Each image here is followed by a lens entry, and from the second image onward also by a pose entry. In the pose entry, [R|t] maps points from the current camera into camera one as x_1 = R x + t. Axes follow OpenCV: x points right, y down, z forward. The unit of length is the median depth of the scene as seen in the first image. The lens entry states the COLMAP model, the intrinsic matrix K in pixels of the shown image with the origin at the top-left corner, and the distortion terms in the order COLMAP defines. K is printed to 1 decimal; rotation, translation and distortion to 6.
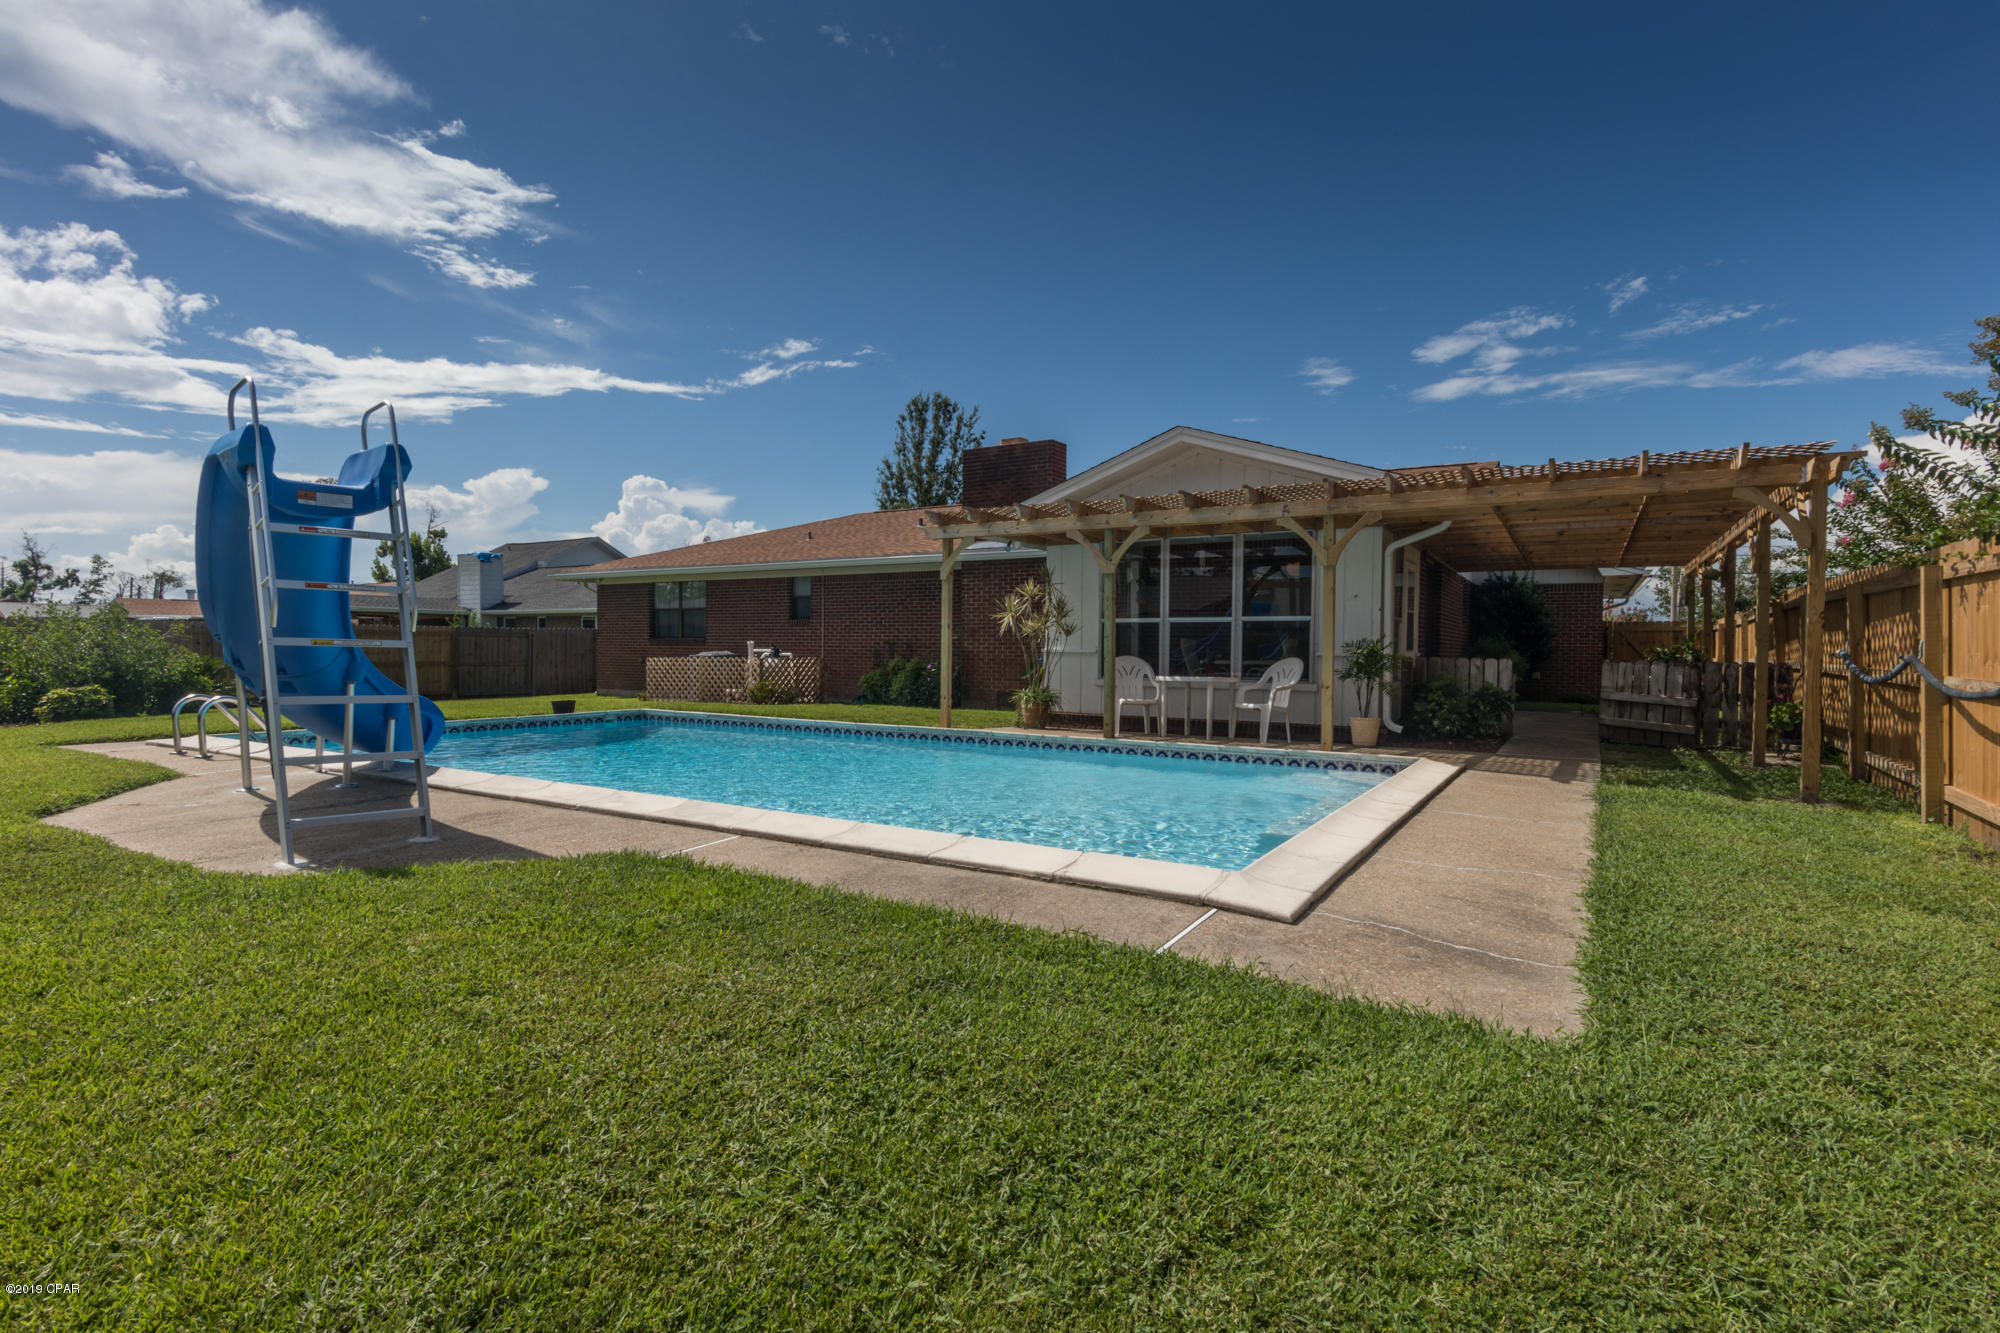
lens RADIAL K [[957.0, 0, 998.7], [0, 957.0, 686.8], [0, 0, 1]] dist [0.003390, -0.001197]
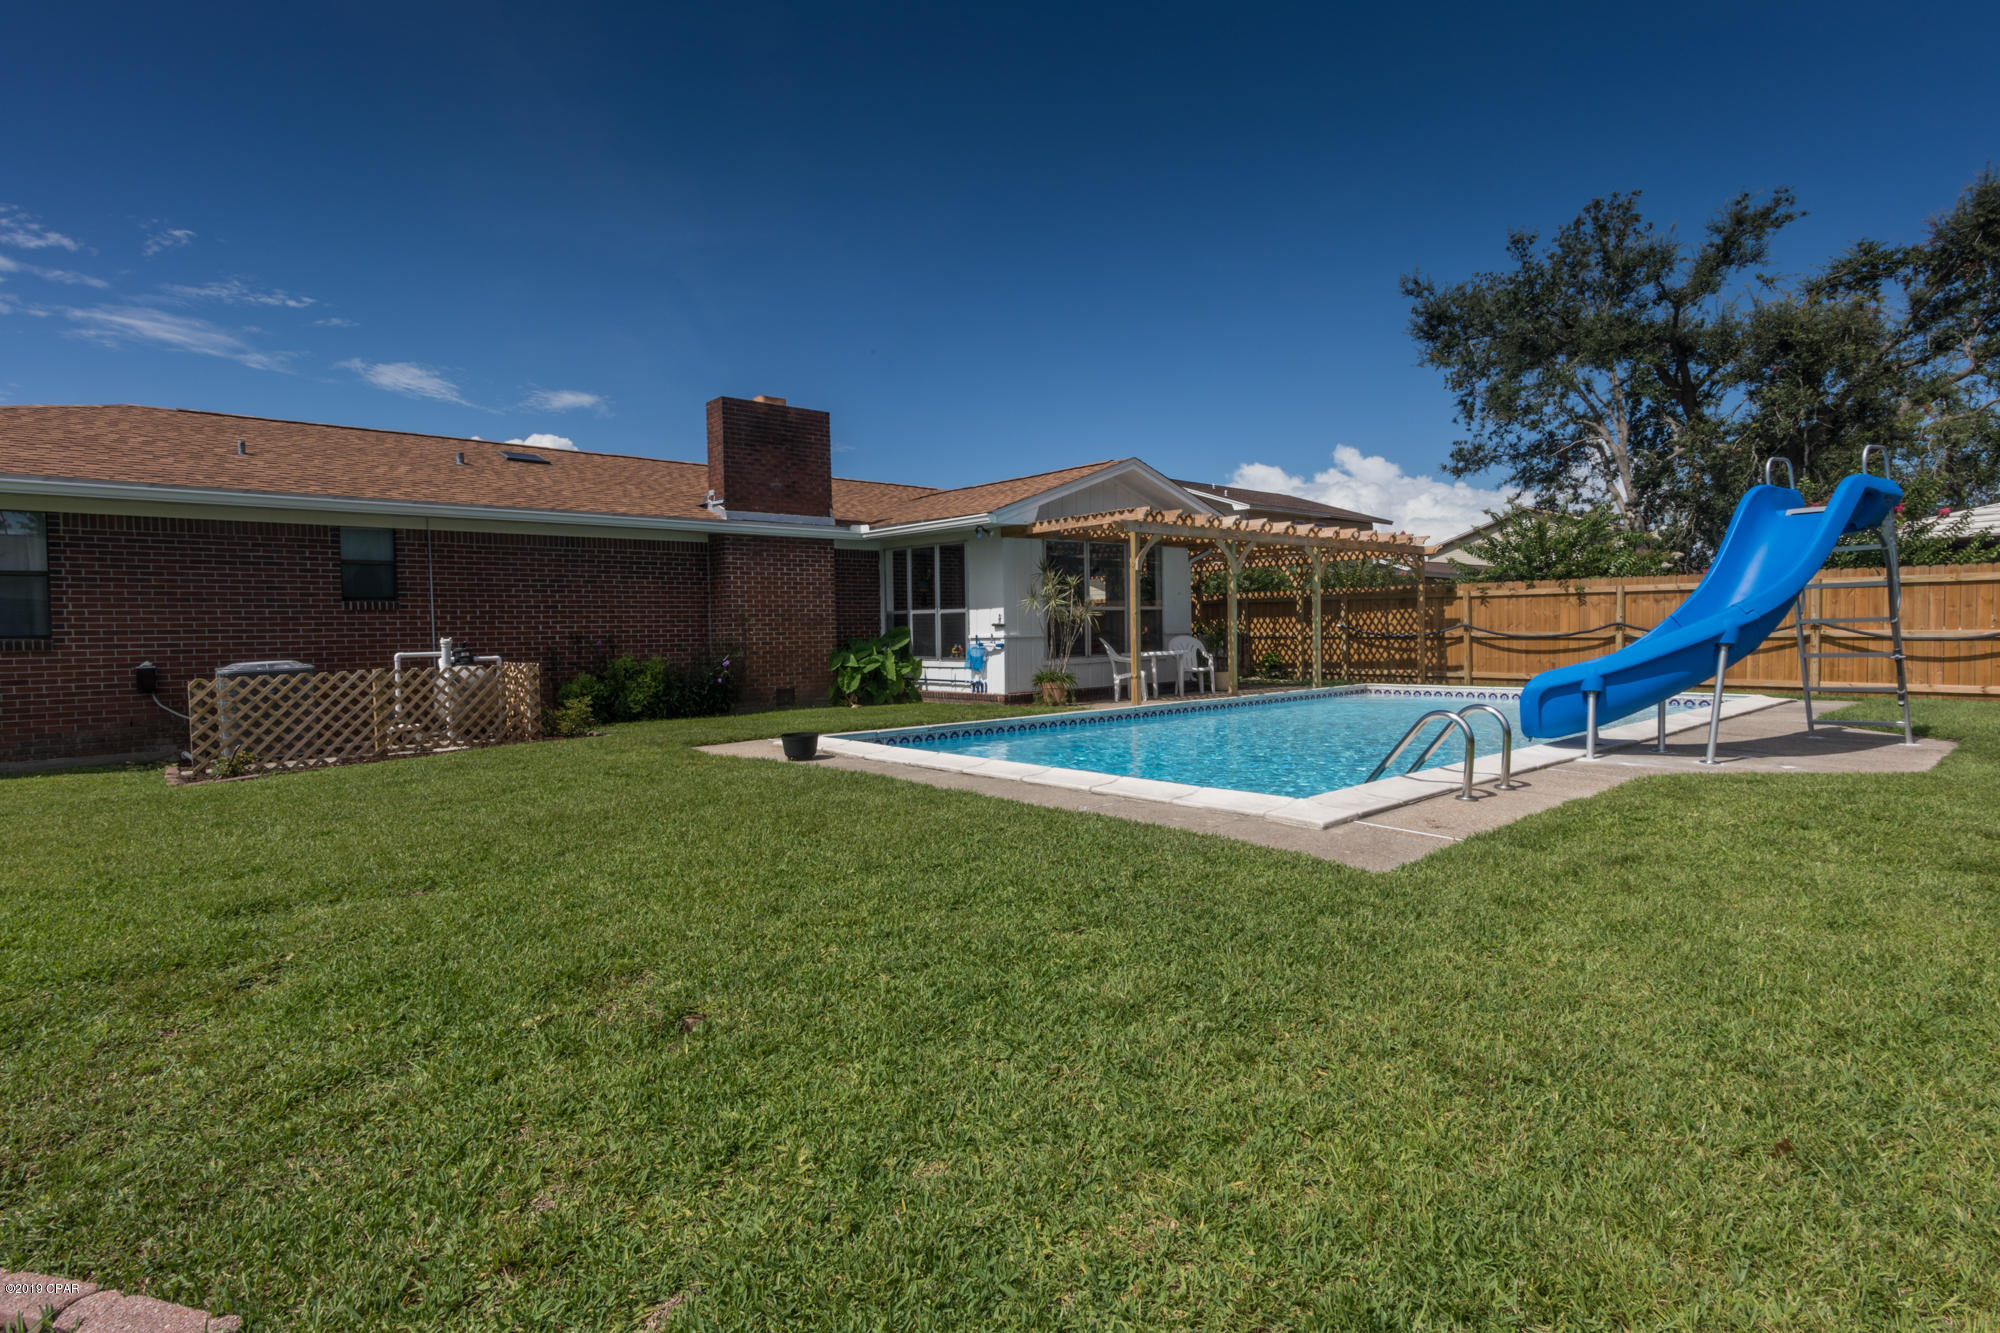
lens RADIAL K [[957.0, 0, 1049.9], [0, 957.0, 664.0], [0, 0, 1]] dist [0.003390, -0.001197]
pose [[0.275150, -0.048702, 0.960167, -0.746985], [0.062227, 0.997524, 0.032765, -0.031349], [-0.959385, 0.050733, 0.277500, 0.525978]]
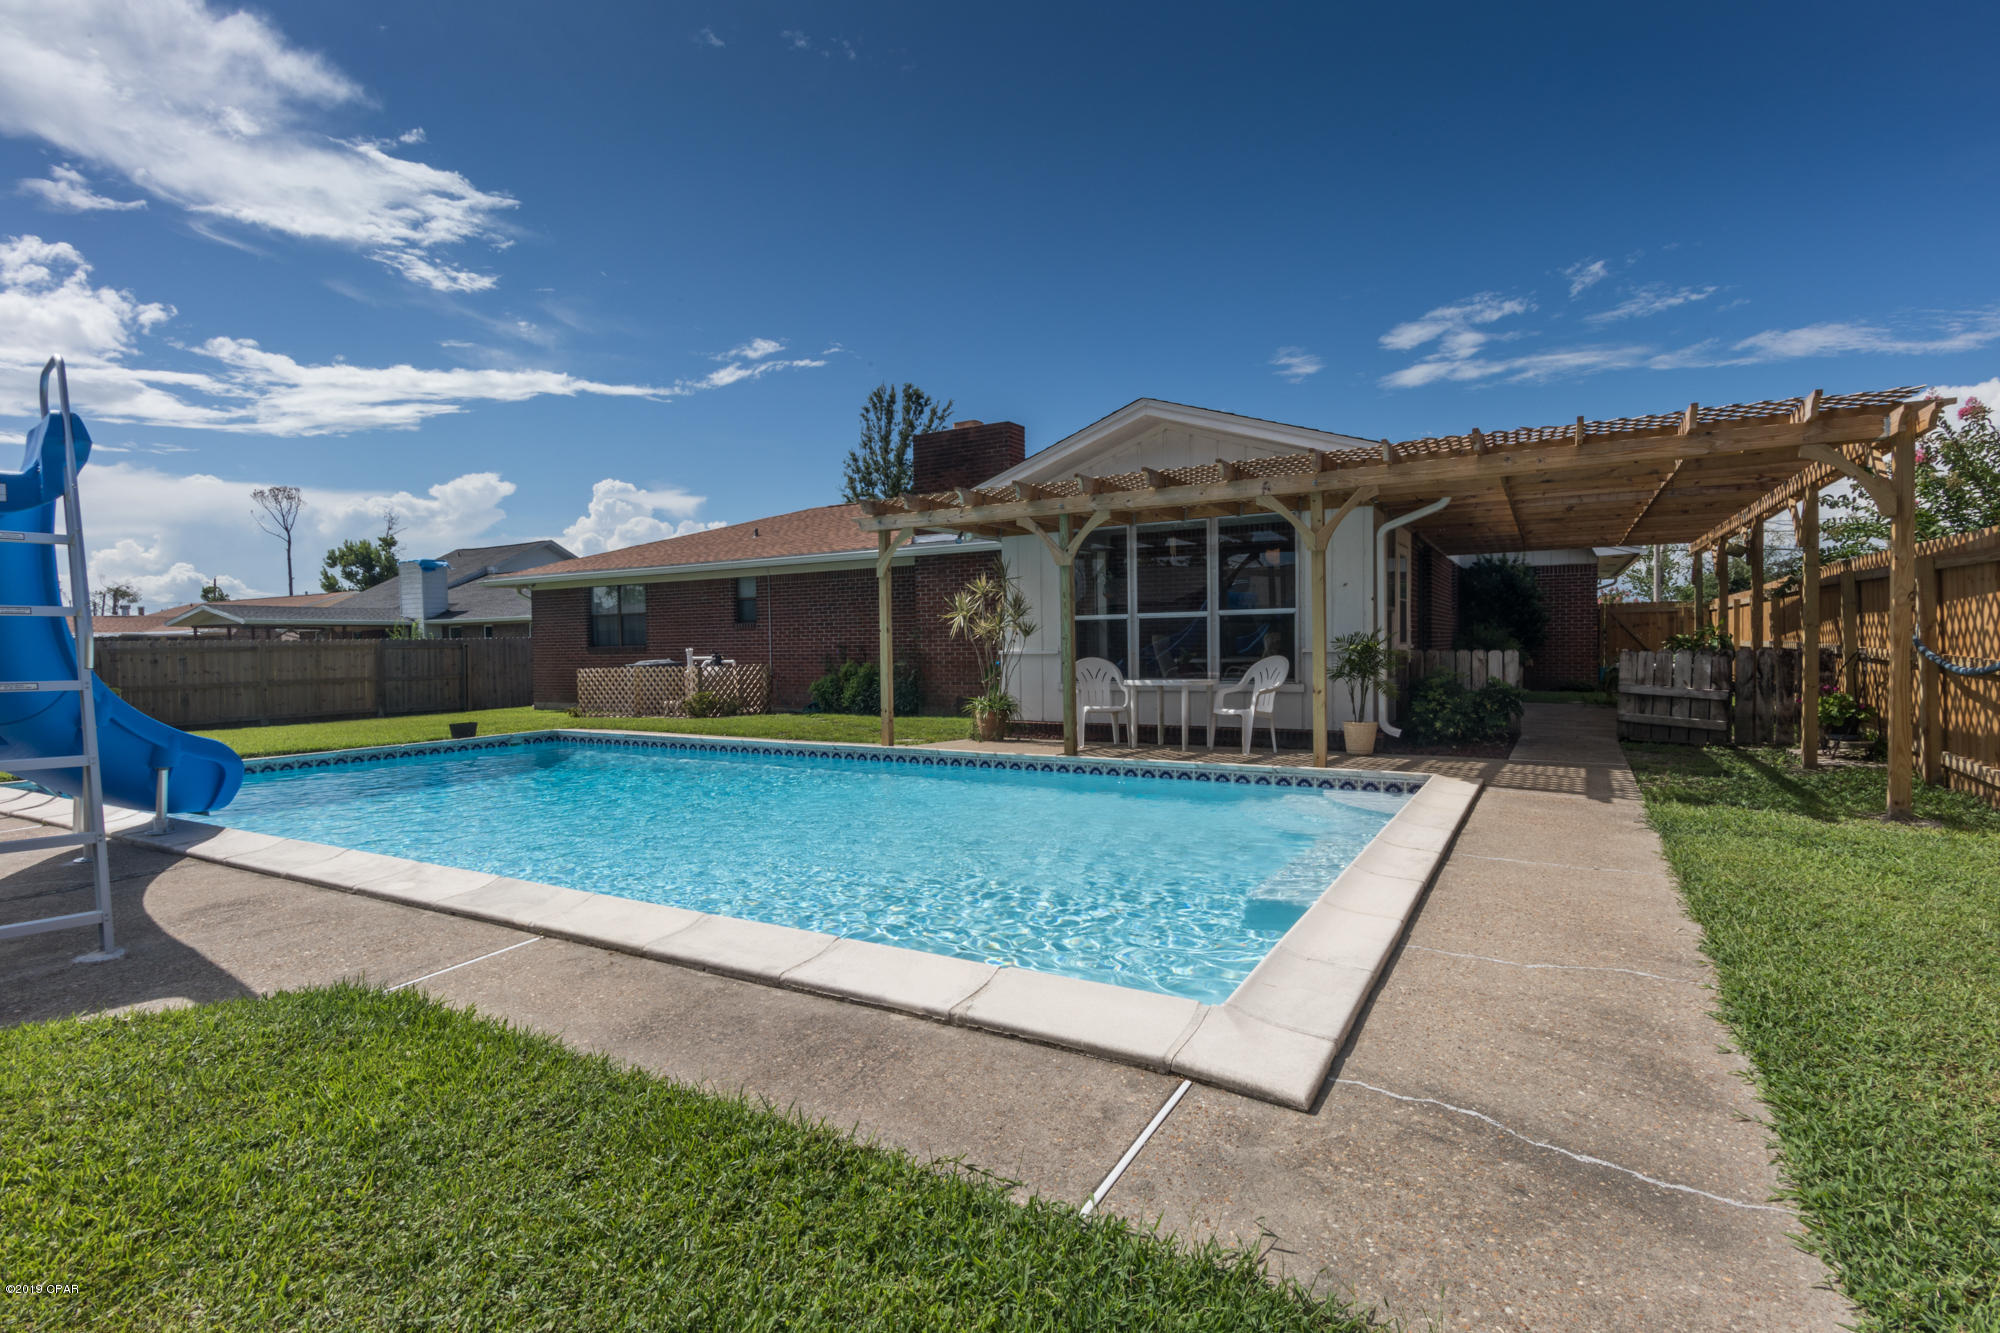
lens RADIAL K [[957.0, 0, 996.7], [0, 957.0, 670.5], [0, 0, 1]] dist [0.003390, -0.001197]
pose [[0.999473, -0.026257, 0.019112, 0.019795], [0.026470, 0.999590, -0.010943, -0.008950], [-0.018817, 0.011443, 0.999757, 0.076044]]
